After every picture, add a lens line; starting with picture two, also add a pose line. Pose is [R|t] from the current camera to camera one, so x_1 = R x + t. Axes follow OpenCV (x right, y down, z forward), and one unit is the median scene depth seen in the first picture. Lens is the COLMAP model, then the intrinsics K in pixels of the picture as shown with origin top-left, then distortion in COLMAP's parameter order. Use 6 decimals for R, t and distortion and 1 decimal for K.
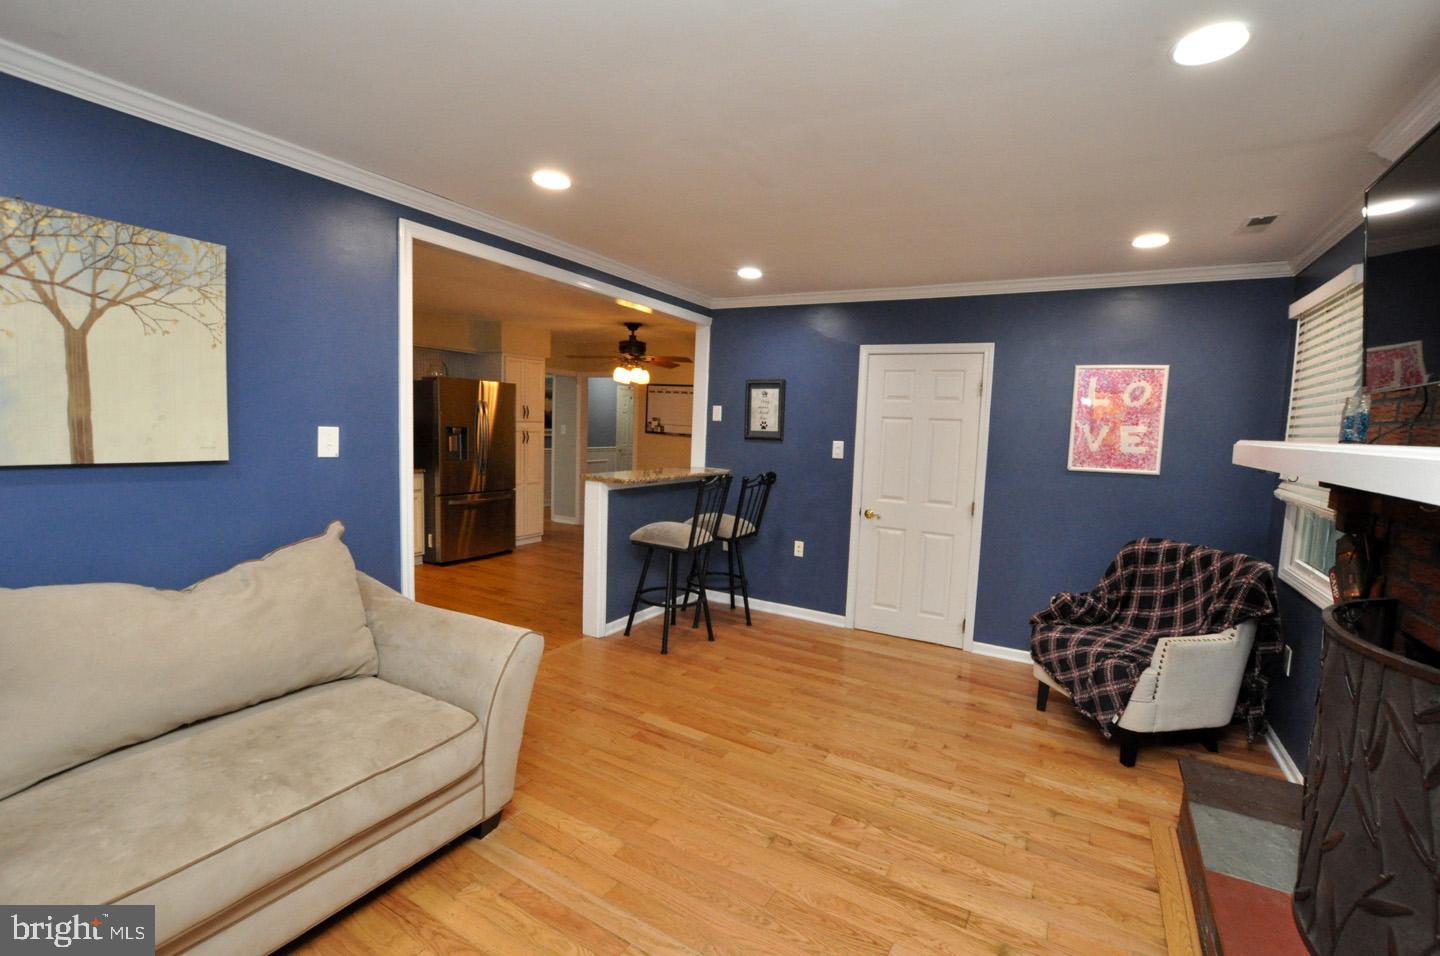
lens RADIAL K [[633.6, 0, 727.6], [0, 633.6, 476.8], [0, 0, 1]] dist [-0.033420, 0.006543]
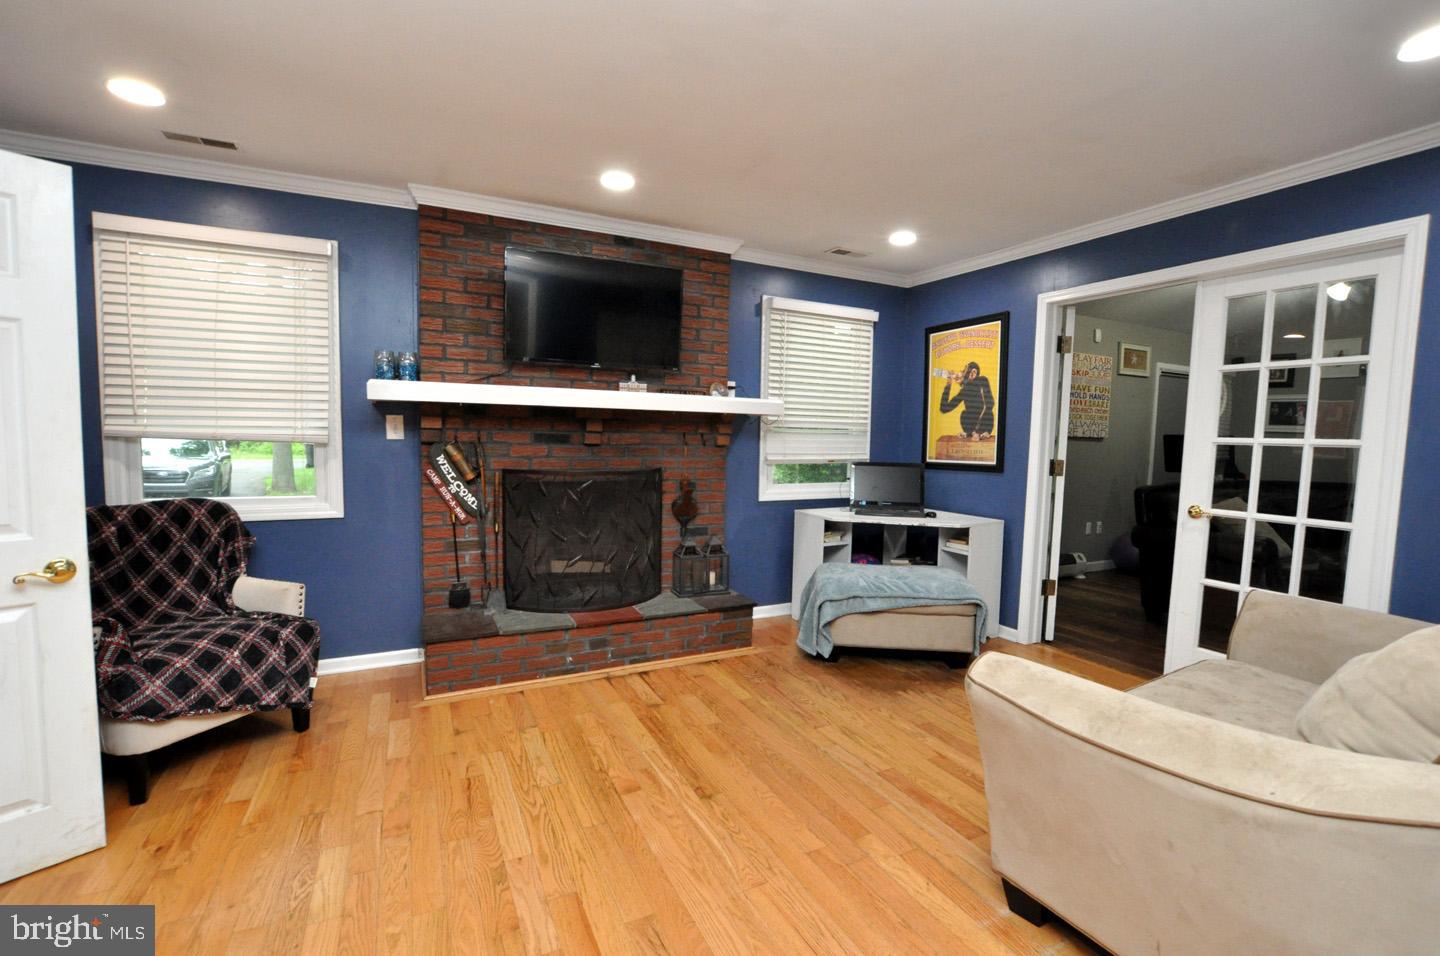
lens RADIAL K [[636.8, 0, 721.8], [0, 636.8, 479.0], [0, 0, 1]] dist [-0.036862, -0.000069]
pose [[-0.837597, -0.096516, 0.537695, -0.234663], [-0.008148, 0.986367, 0.164359, -0.042646], [-0.546227, 0.133286, -0.826965, 0.946231]]
